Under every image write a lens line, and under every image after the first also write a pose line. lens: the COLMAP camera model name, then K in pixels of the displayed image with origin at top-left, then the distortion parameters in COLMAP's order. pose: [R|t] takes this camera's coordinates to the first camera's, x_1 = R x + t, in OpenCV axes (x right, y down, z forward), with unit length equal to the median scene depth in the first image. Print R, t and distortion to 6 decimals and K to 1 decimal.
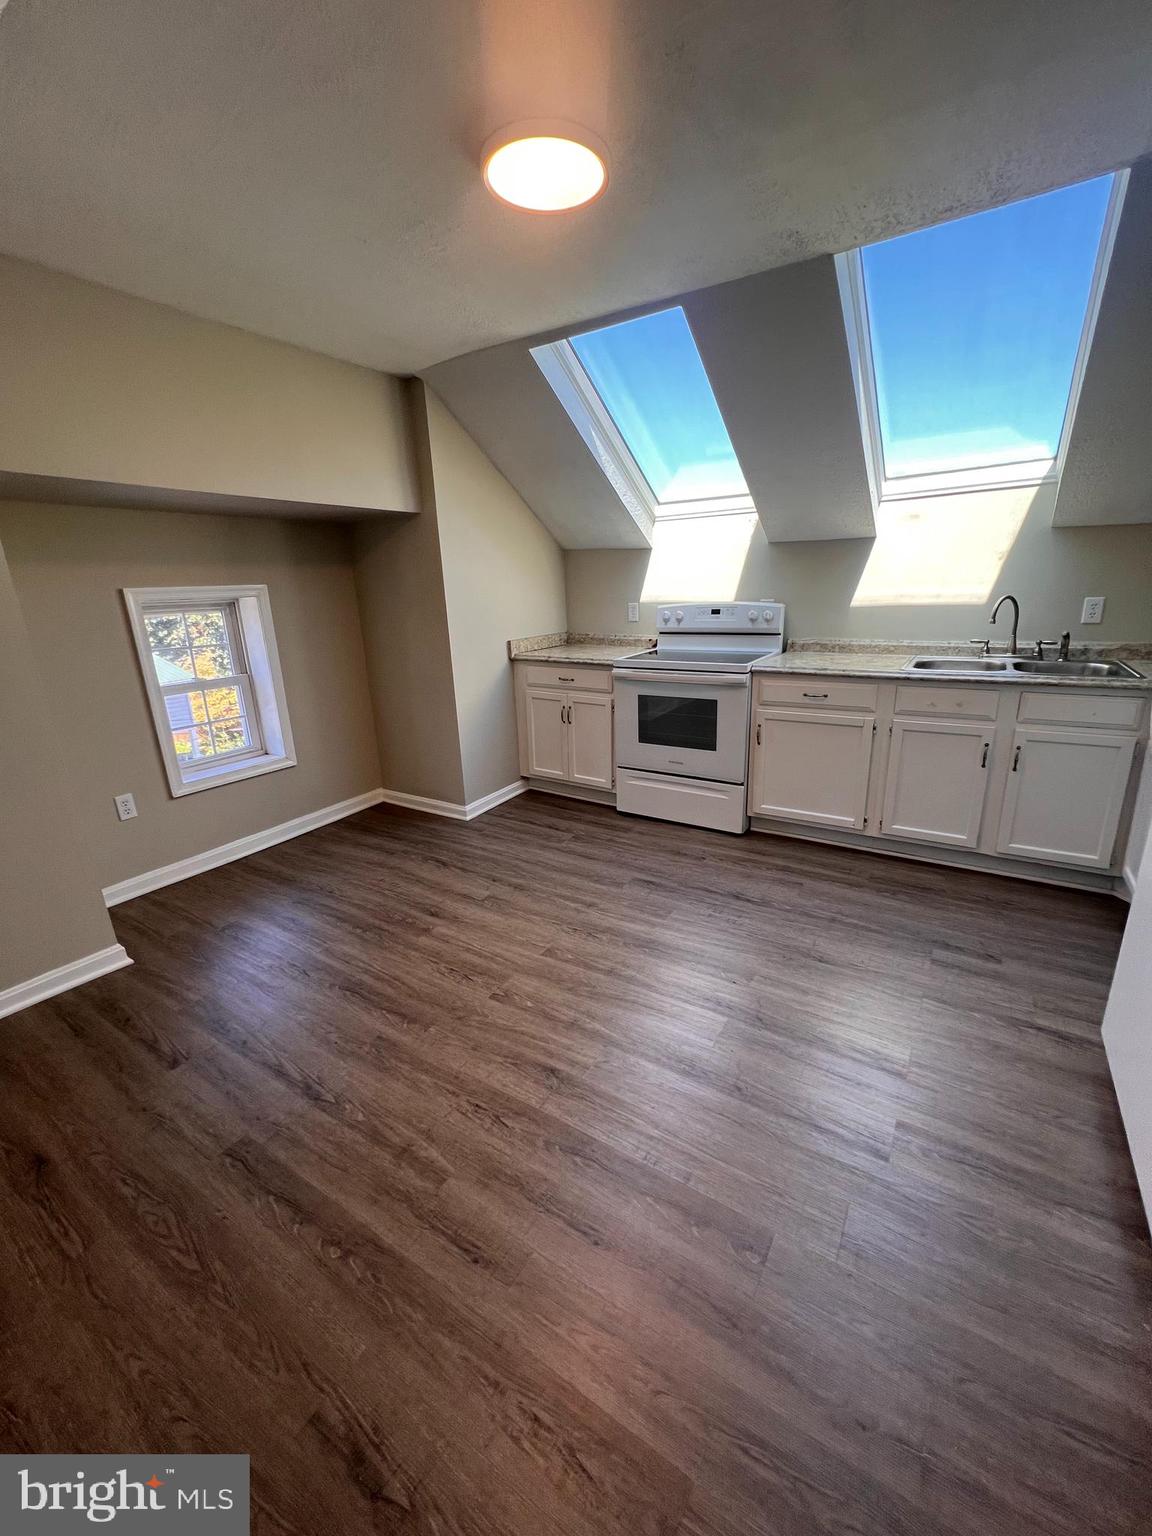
lens RADIAL K [[614.9, 0, 579.3], [0, 614.9, 766.0], [0, 0, 1]] dist [-0.001169, -0.000320]
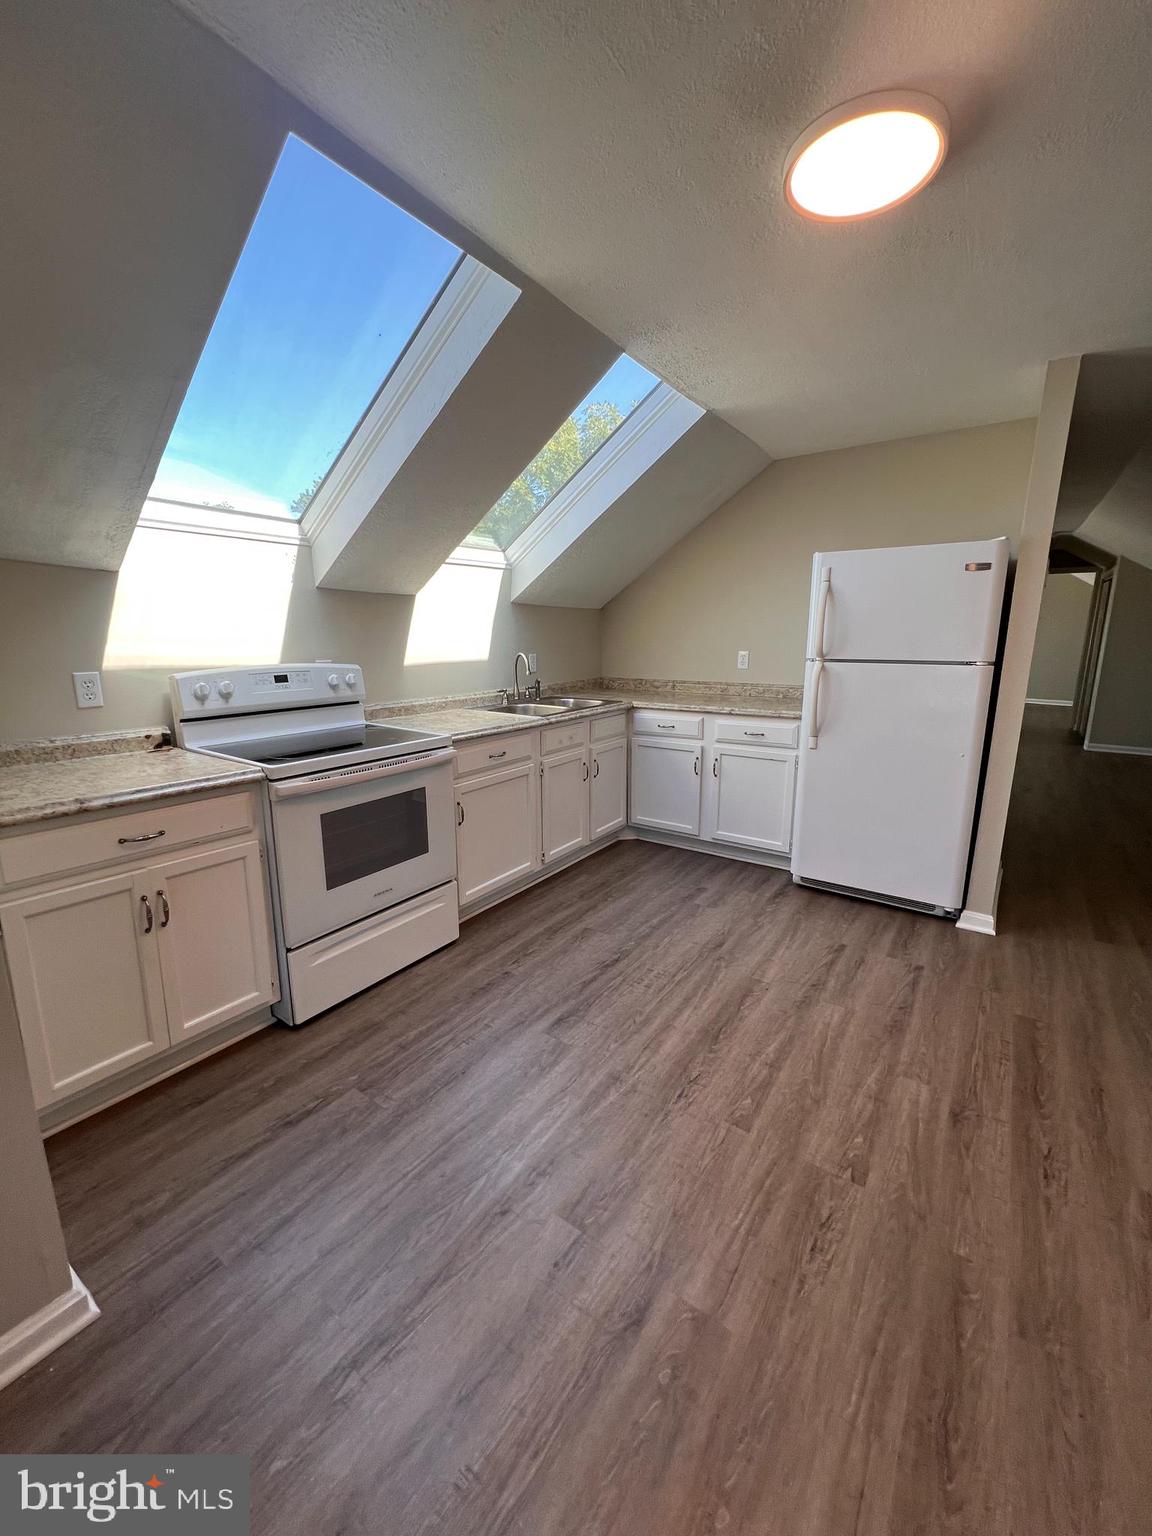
lens RADIAL K [[614.9, 0, 579.3], [0, 614.9, 766.0], [0, 0, 1]] dist [-0.001169, -0.000320]
pose [[0.035547, -0.178441, 0.983308, -0.557461], [0.278569, 0.946701, 0.161728, -0.217784], [-0.959758, 0.268170, 0.083361, 0.800232]]
